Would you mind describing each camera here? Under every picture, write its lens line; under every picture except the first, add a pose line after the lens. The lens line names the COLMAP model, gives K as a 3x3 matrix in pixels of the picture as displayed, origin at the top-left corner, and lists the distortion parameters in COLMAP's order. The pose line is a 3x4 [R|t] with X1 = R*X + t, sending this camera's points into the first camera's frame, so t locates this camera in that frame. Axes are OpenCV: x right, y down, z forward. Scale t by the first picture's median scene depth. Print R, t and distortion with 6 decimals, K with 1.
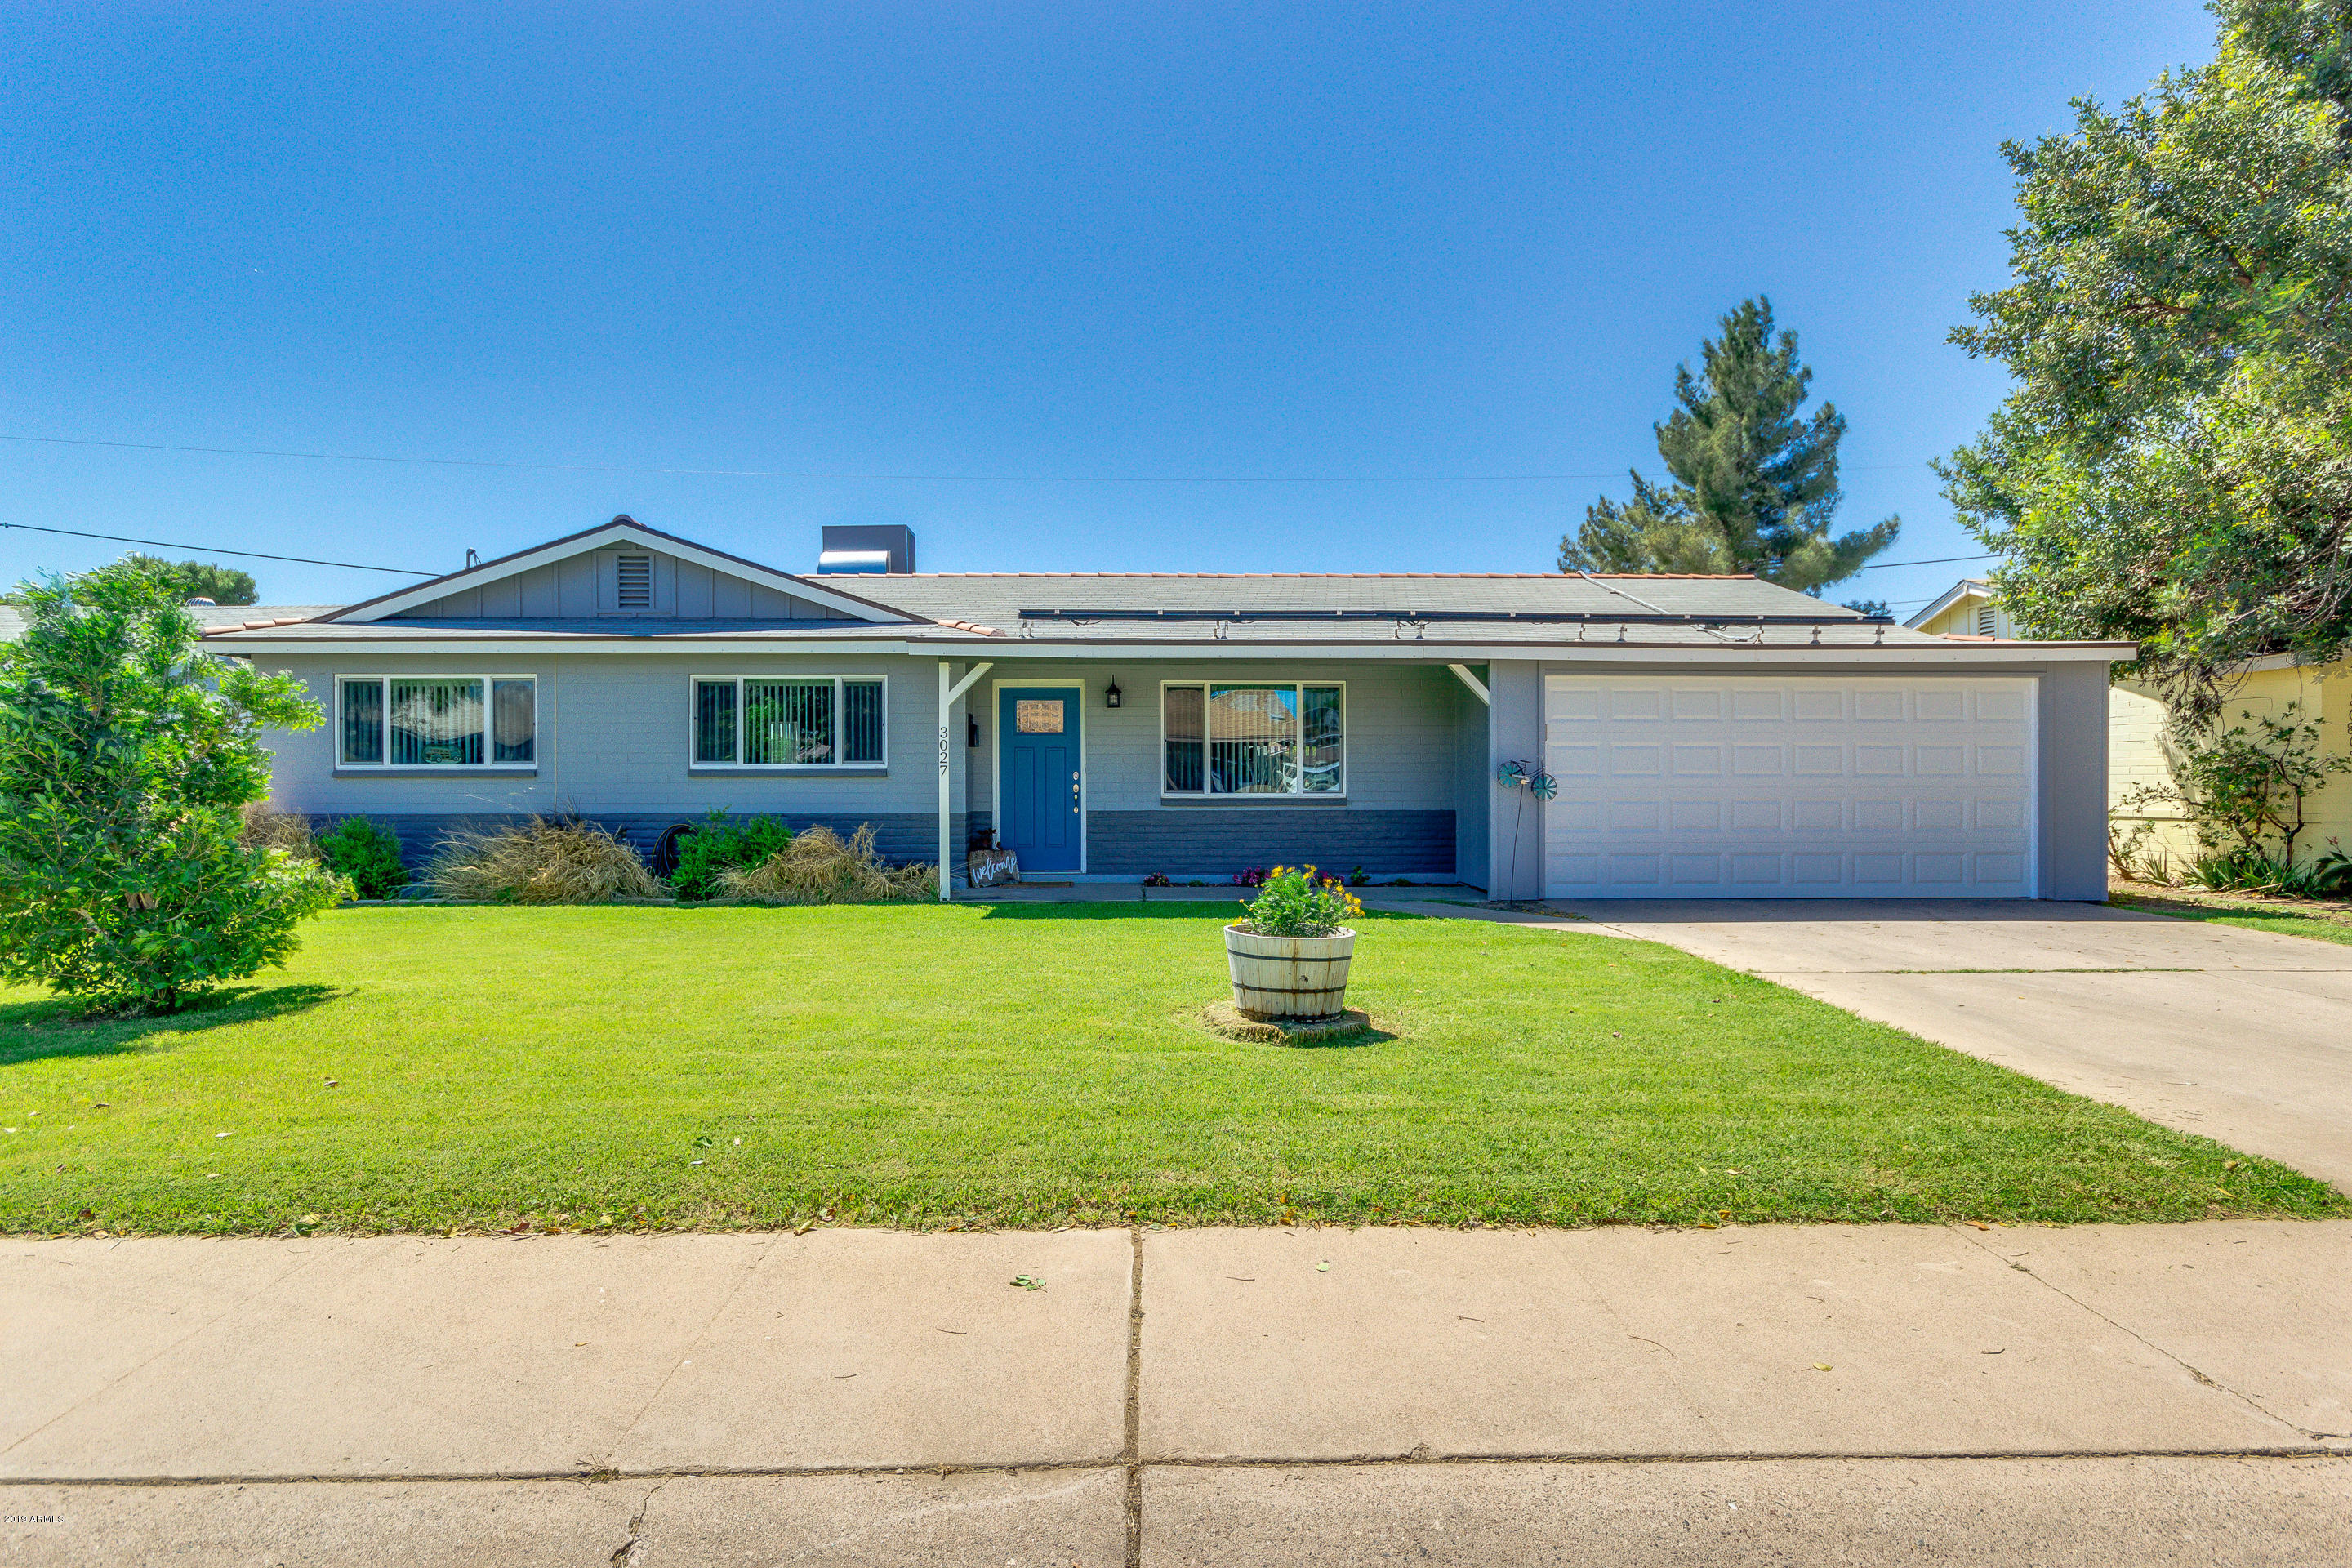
lens RADIAL K [[1078.8, 0, 1188.3], [0, 1078.8, 785.6], [0, 0, 1]] dist [0.000741, 0.000306]
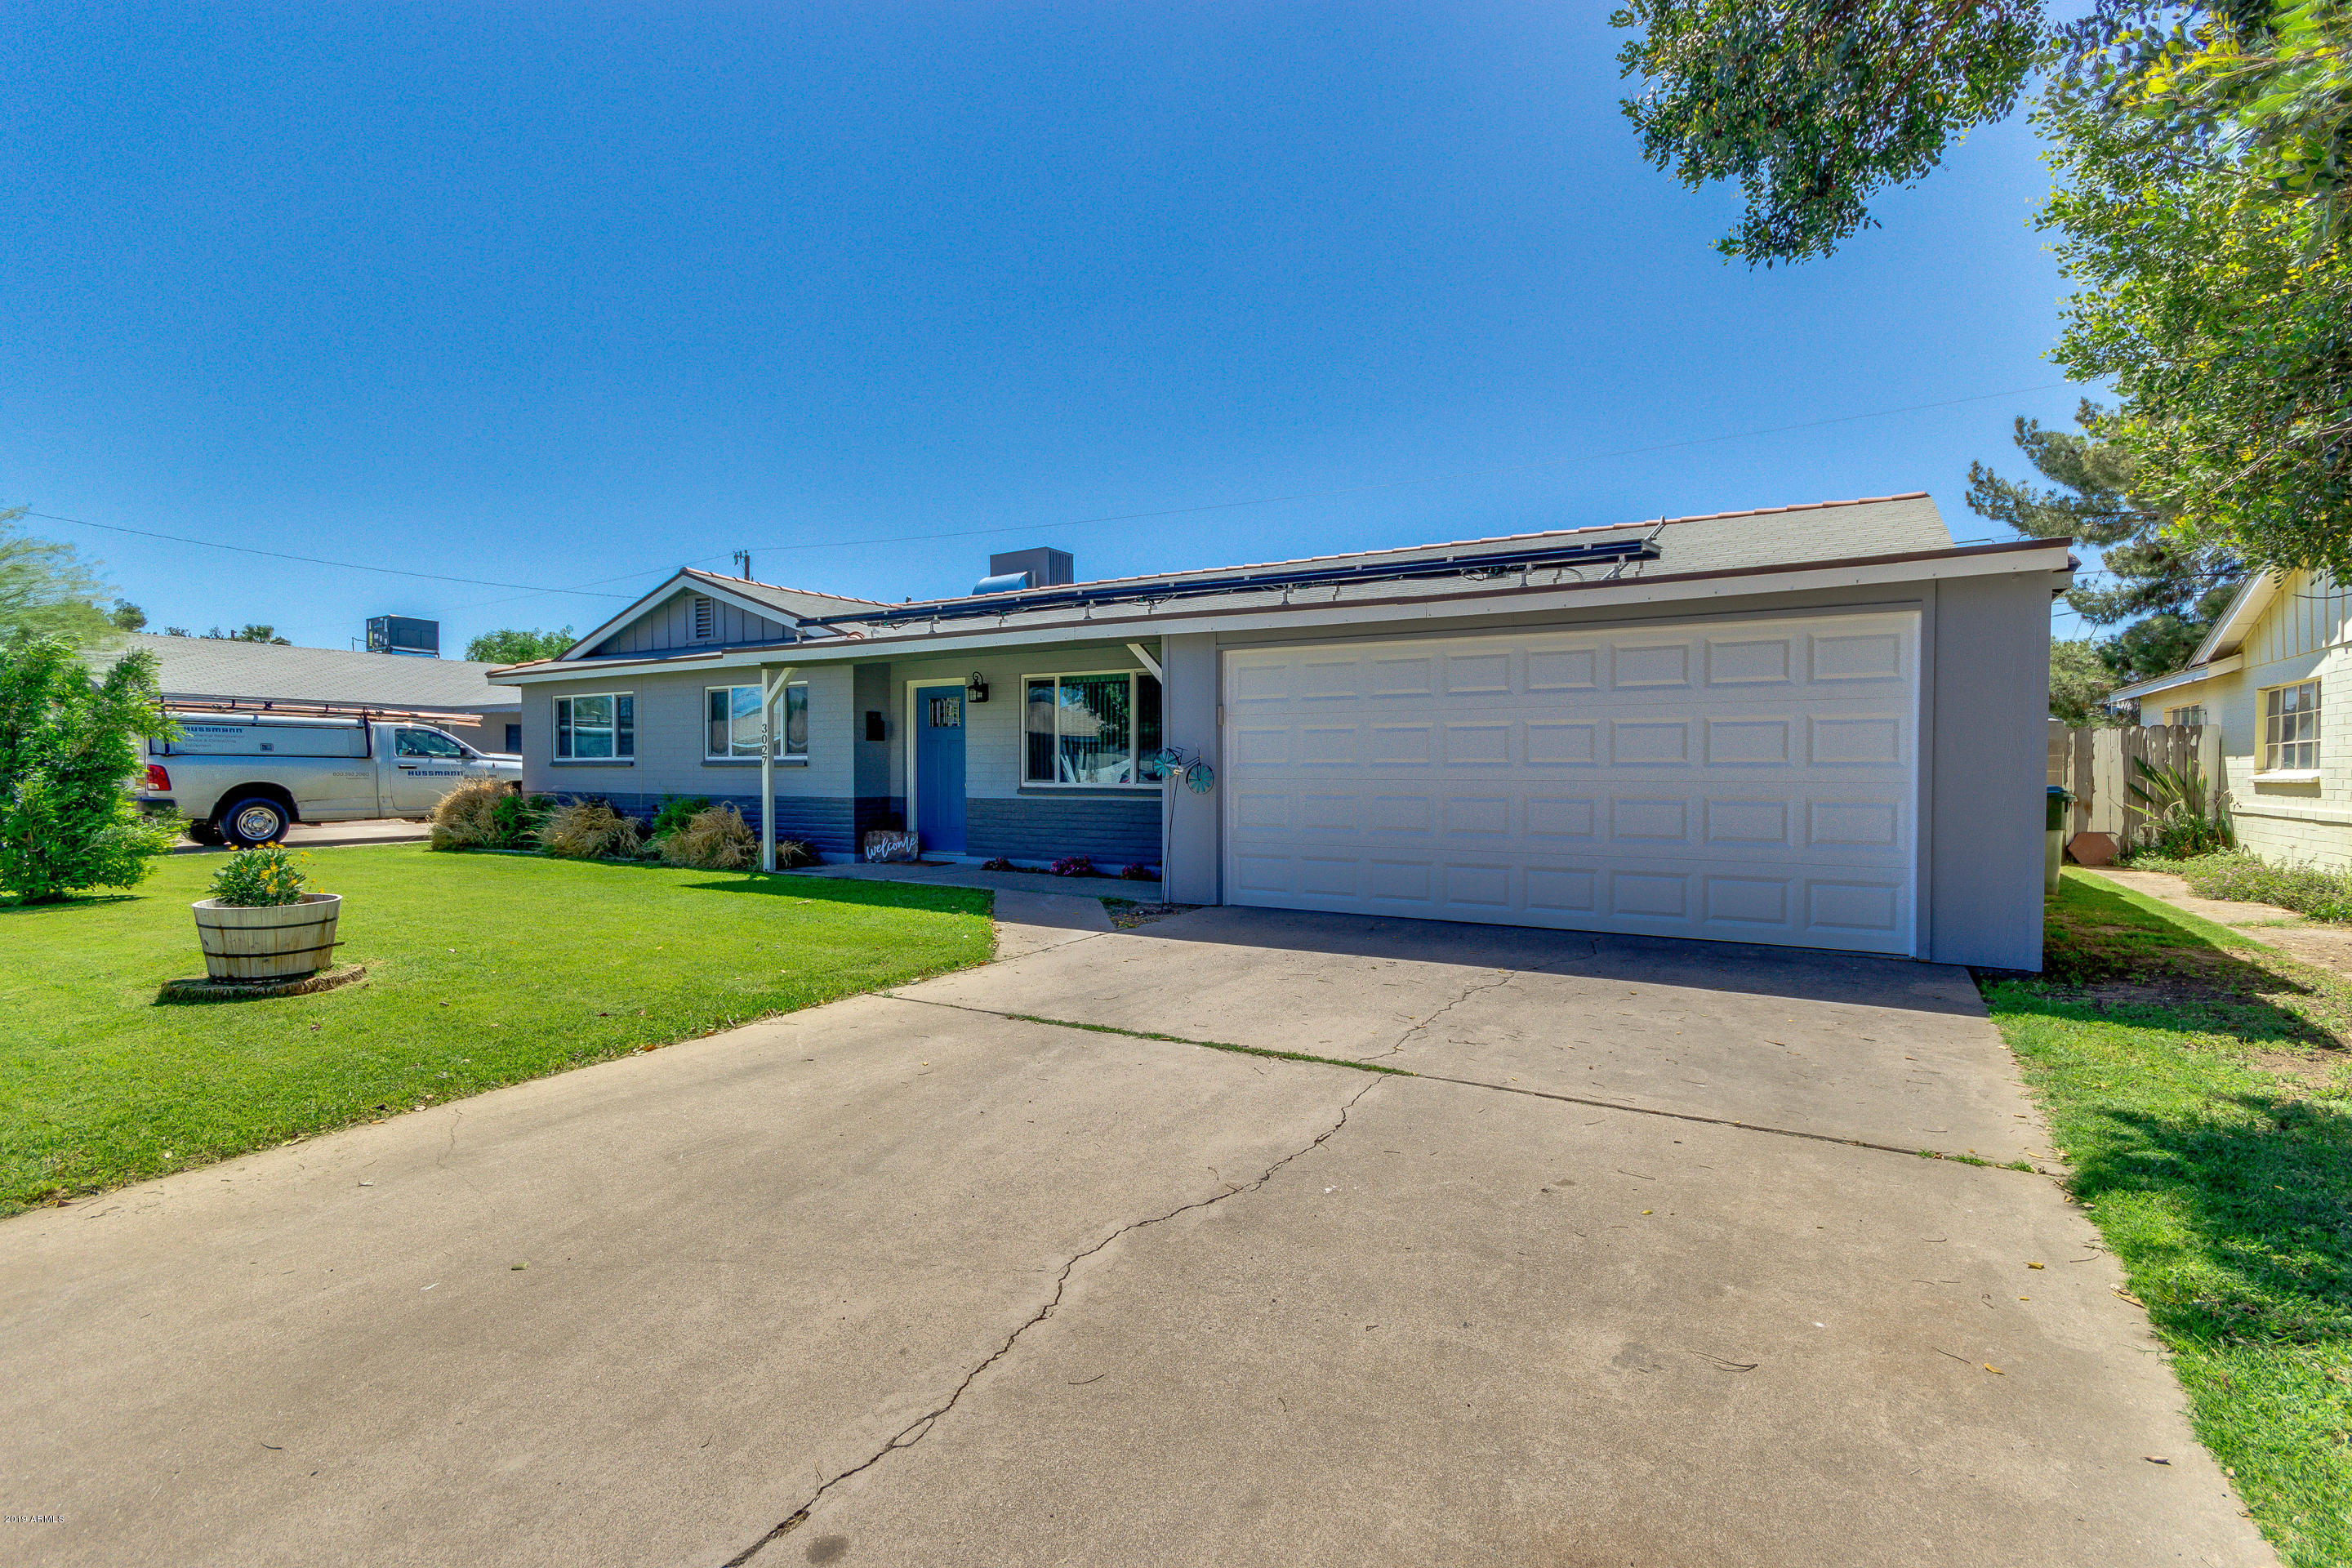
lens RADIAL K [[1078.8, 0, 1188.3], [0, 1078.8, 785.6], [0, 0, 1]] dist [0.000741, 0.000306]
pose [[0.837571, 0.009620, -0.546244, 0.714415], [-0.003978, 0.999926, 0.011511, -0.002091], [0.546314, -0.007468, 0.837547, 0.230962]]
